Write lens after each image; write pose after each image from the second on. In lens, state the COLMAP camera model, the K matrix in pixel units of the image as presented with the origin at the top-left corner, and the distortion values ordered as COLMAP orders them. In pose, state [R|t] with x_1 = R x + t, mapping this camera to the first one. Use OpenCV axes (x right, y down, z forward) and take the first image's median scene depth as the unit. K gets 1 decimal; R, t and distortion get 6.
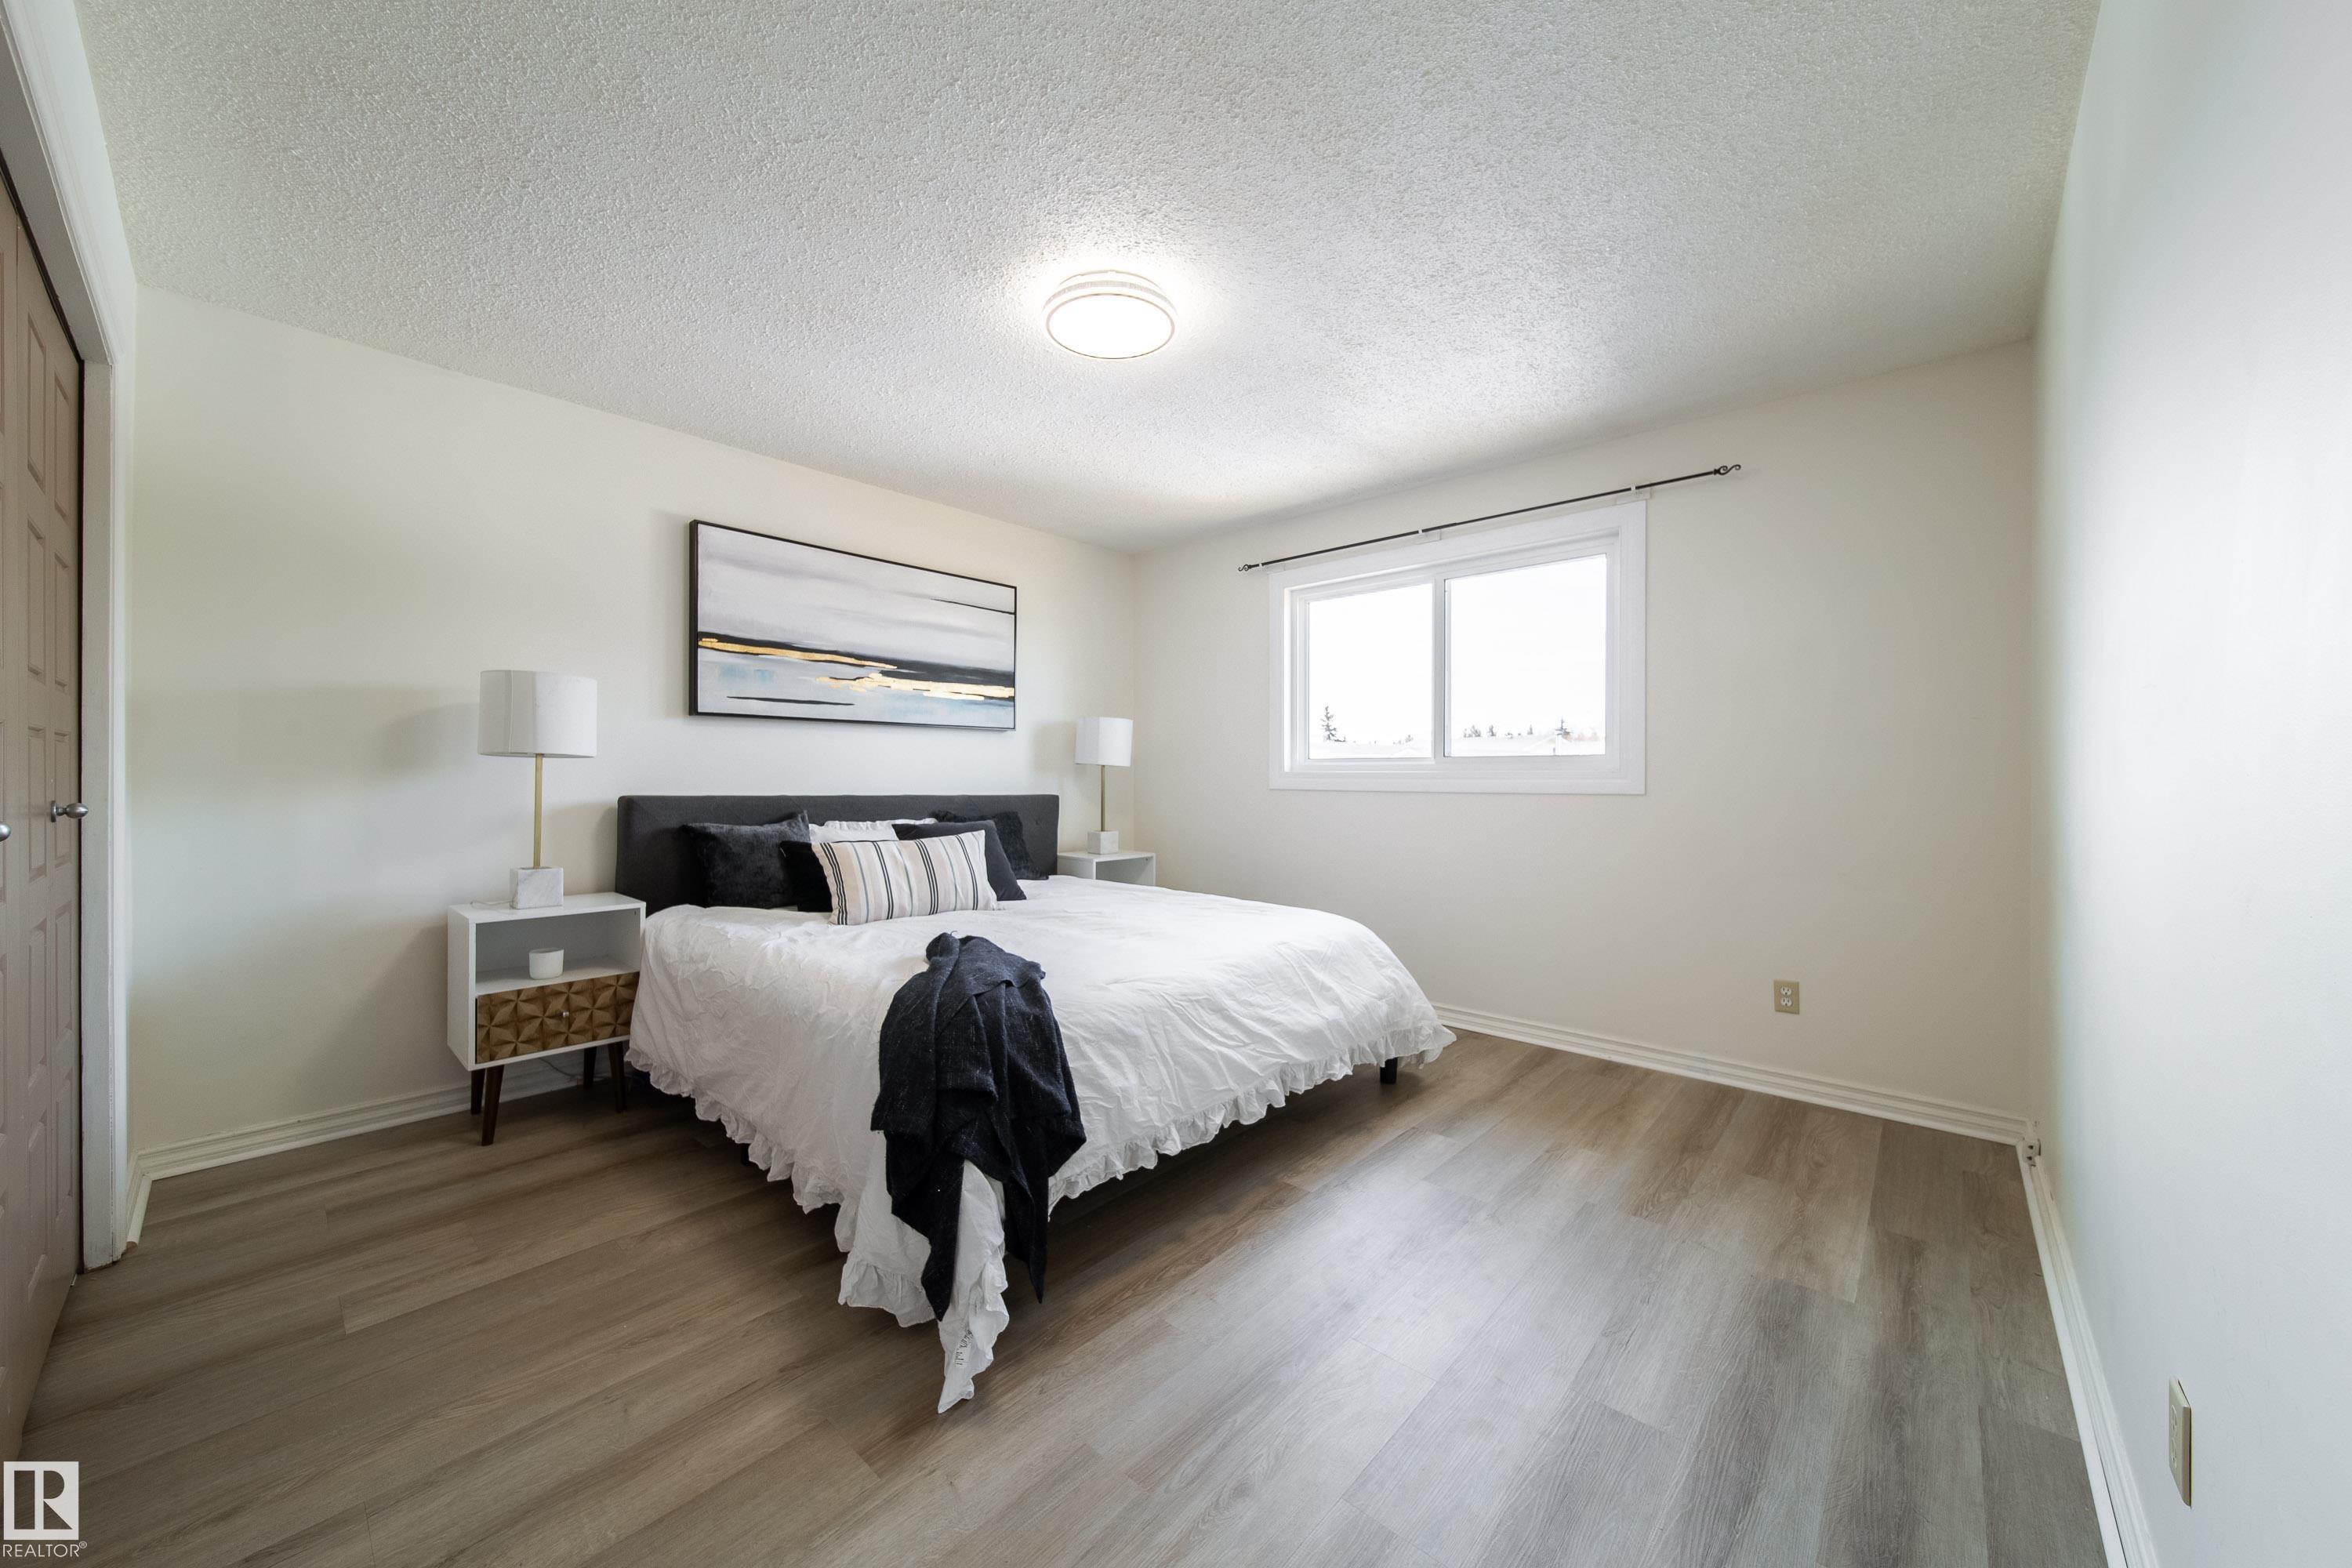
lens RADIAL K [[840.5, 0, 1169.9], [0, 840.5, 767.6], [0, 0, 1]] dist [0.004282, -0.002077]
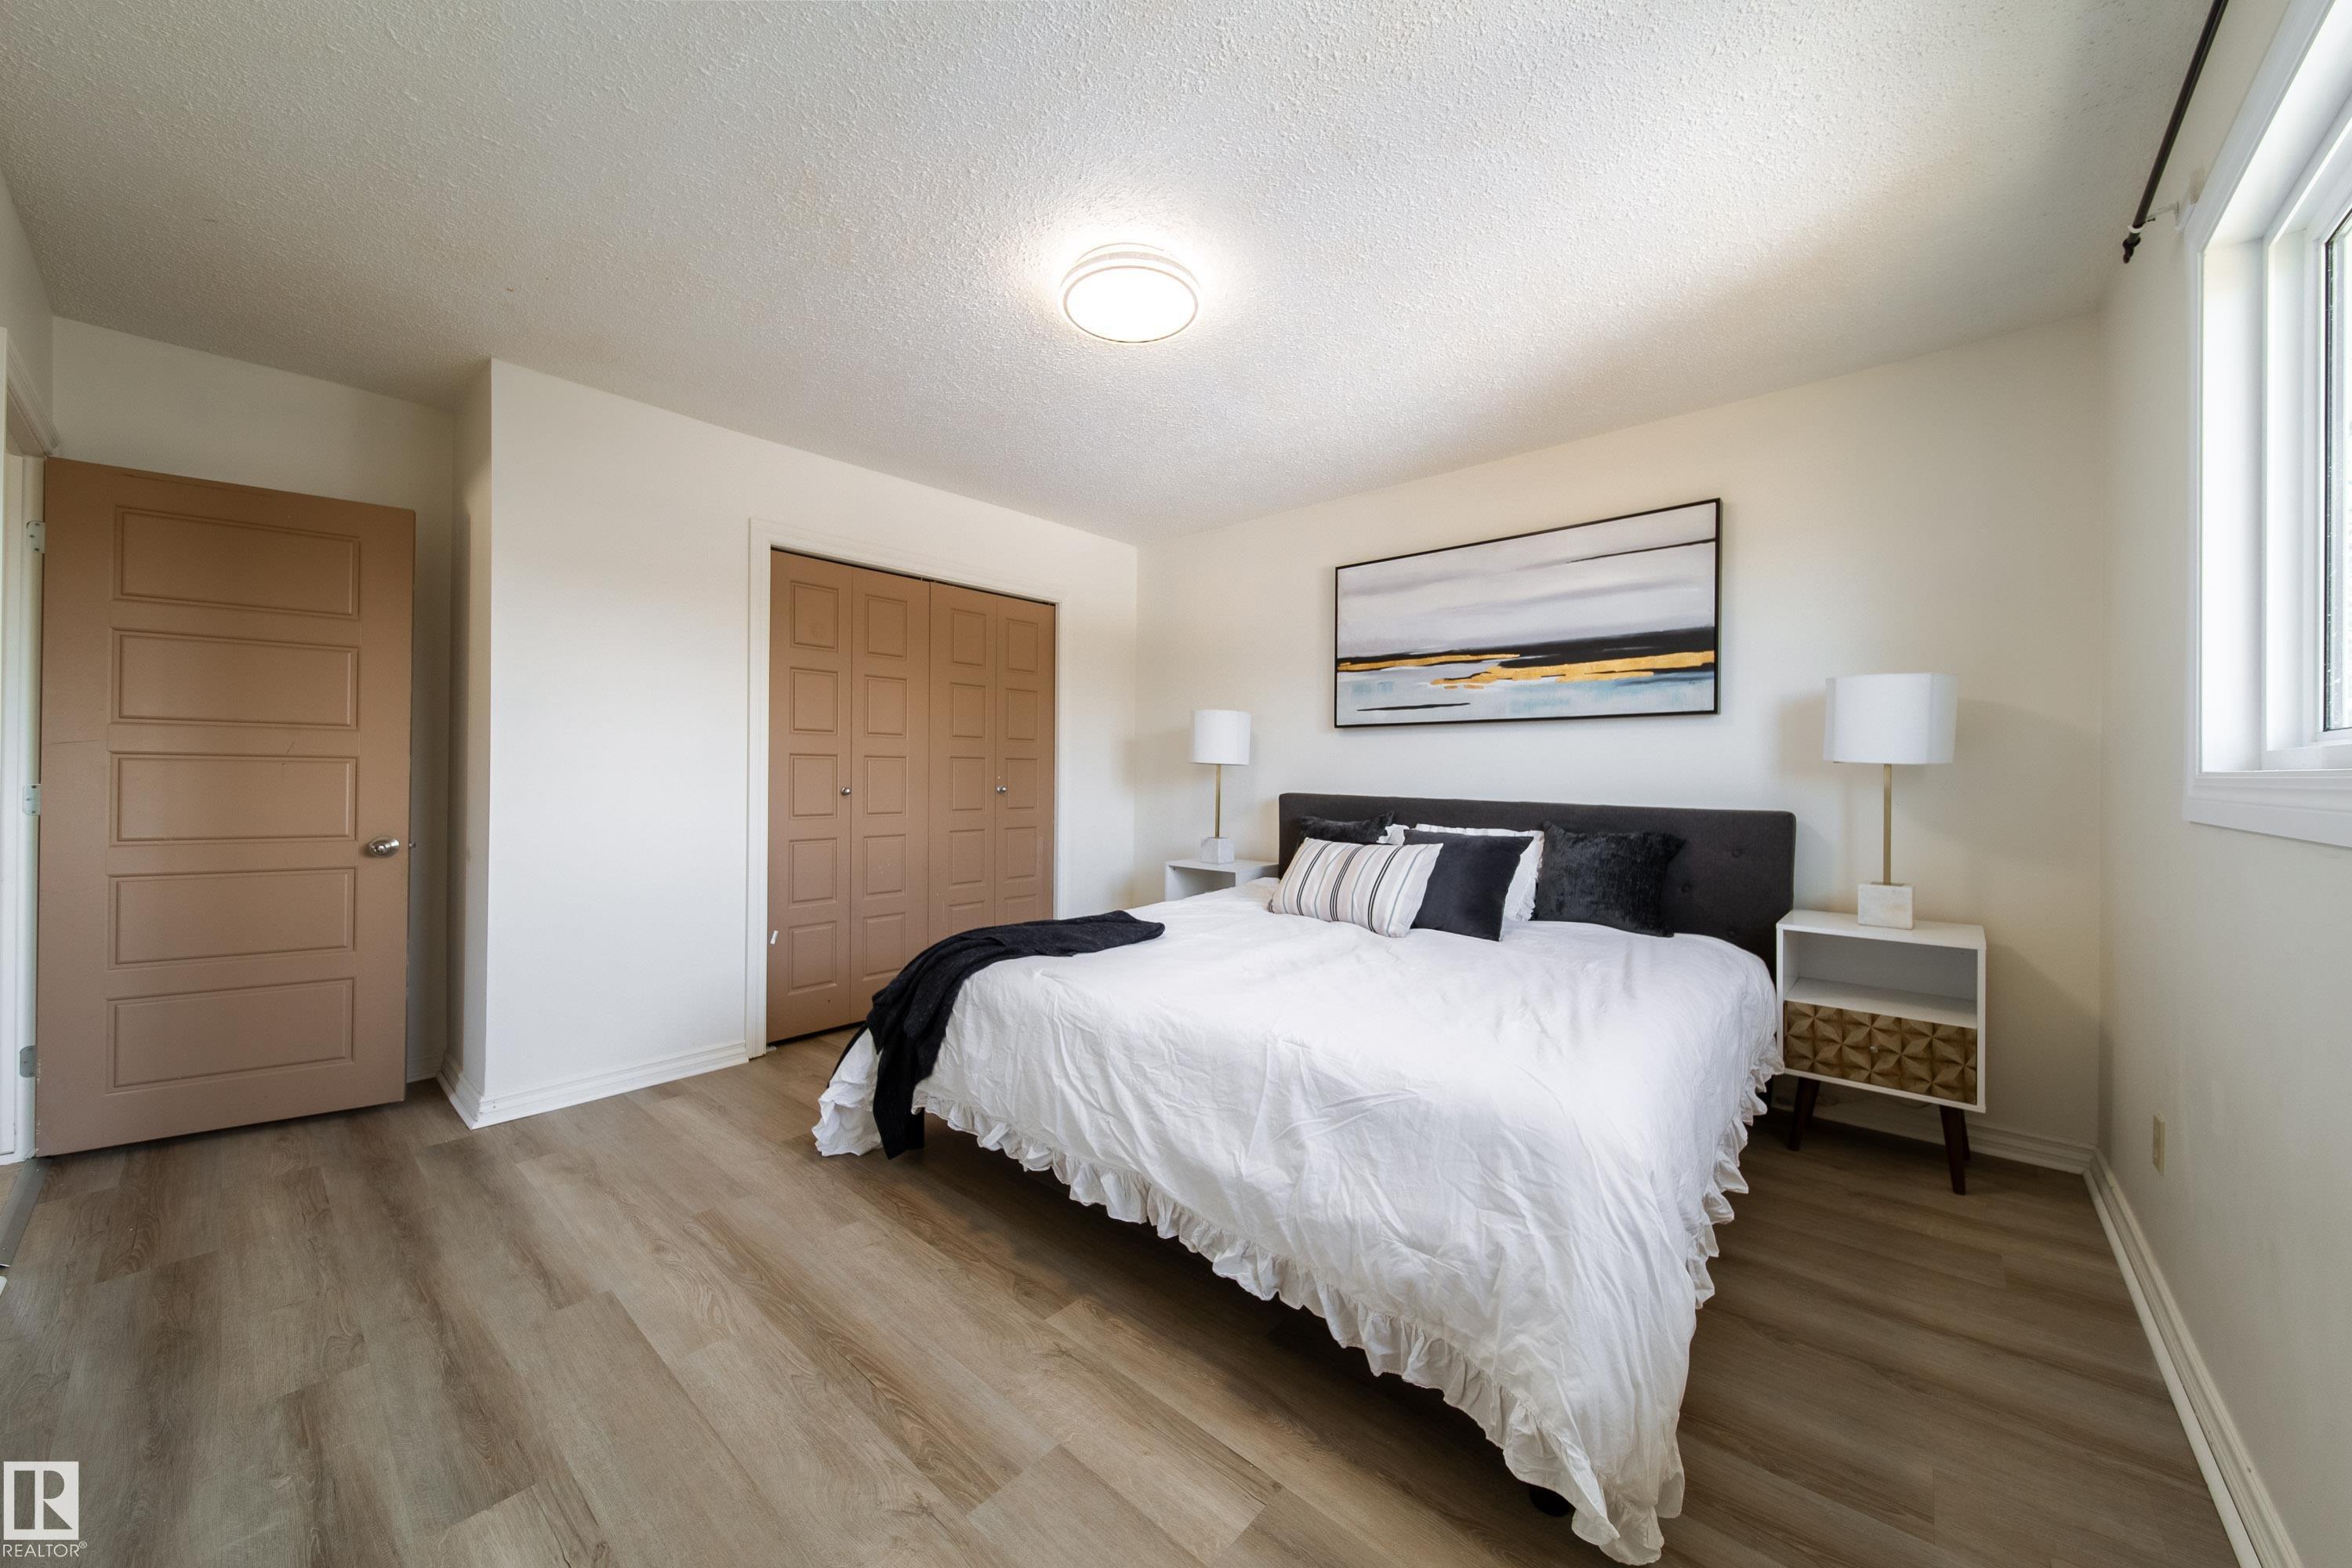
lens RADIAL K [[840.5, 0, 1170.7], [0, 840.5, 786.3], [0, 0, 1]] dist [0.004282, -0.002077]
pose [[0.013682, 0.005181, -0.999893, 0.610853], [-0.004299, 0.999978, 0.005123, 0.013706], [0.999897, 0.004229, 0.013704, 0.728534]]
